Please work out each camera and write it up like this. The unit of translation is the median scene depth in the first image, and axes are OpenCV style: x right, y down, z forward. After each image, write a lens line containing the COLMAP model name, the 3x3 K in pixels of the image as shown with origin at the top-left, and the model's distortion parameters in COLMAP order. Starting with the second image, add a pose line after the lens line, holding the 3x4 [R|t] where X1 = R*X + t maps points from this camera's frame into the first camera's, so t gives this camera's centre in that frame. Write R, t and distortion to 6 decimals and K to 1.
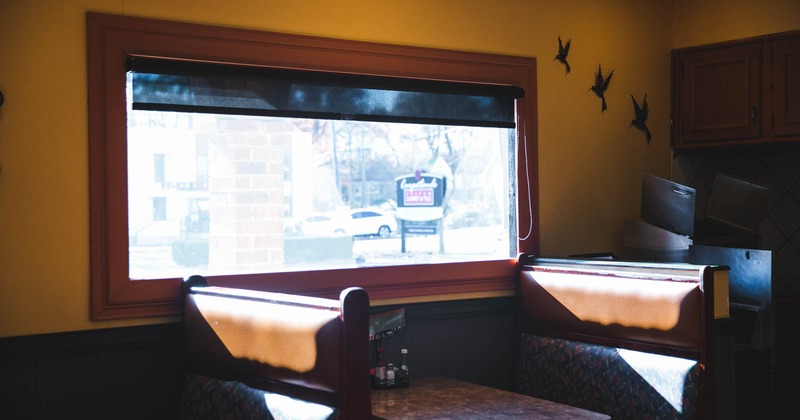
lens RADIAL K [[1079.4, 0, 400.0], [0, 1079.4, 210.0], [0, 0, 1]] dist [0.012812, 0.012081]
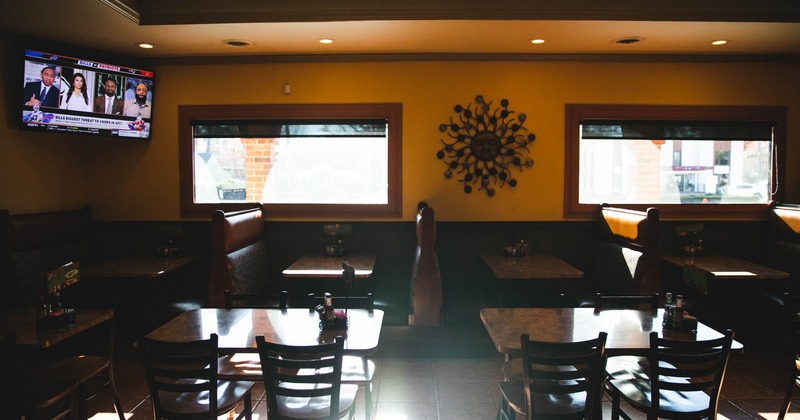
lens RADIAL K [[568.0, 0, 400.0], [0, 568.0, 210.0], [0, 0, 1]] dist [0.001132, 0.001439]
pose [[0.782058, 0.047863, -0.621365, 0.270987], [-0.015946, 0.998257, 0.056824, 0.008030], [0.623001, -0.034531, 0.781458, -0.362351]]
